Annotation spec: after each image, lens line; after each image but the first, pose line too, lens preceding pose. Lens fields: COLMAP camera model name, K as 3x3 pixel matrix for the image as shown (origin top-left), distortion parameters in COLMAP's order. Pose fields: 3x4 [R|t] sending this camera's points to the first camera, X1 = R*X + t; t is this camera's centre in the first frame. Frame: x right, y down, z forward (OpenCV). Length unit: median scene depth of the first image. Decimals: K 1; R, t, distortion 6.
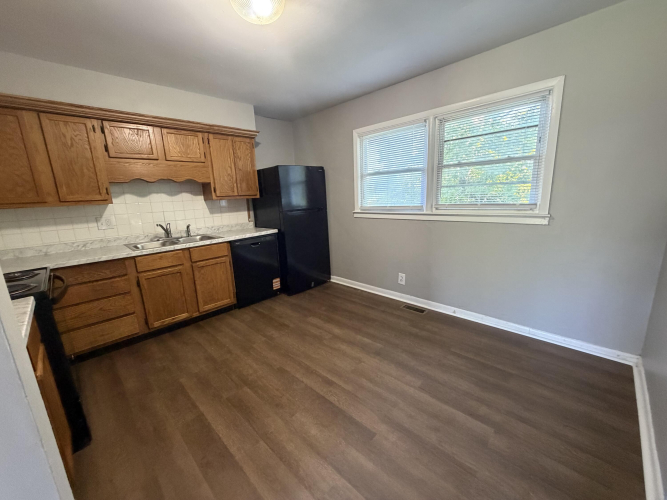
lens RADIAL K [[266.1, 0, 336.7], [0, 266.1, 251.7], [0, 0, 1]] dist [0.002158, -0.000039]
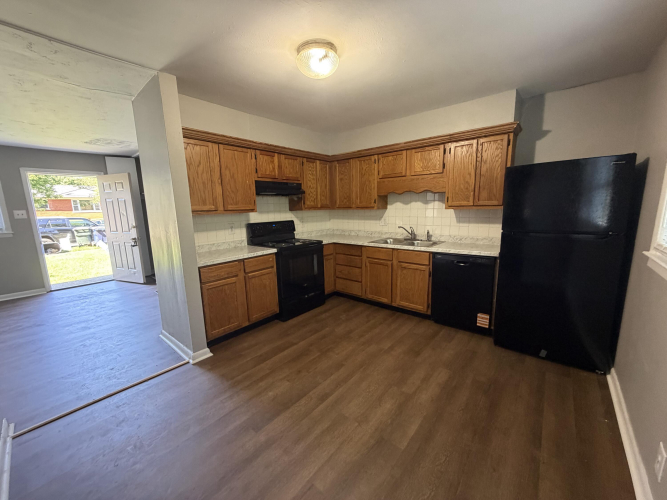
lens RADIAL K [[266.1, 0, 328.2], [0, 266.1, 253.7], [0, 0, 1]] dist [0.002158, -0.000039]
pose [[0.058890, 0.217917, -0.974189, 0.609068], [-0.194153, 0.959748, 0.202950, -0.178764], [0.979202, 0.177190, 0.098829, 0.589340]]
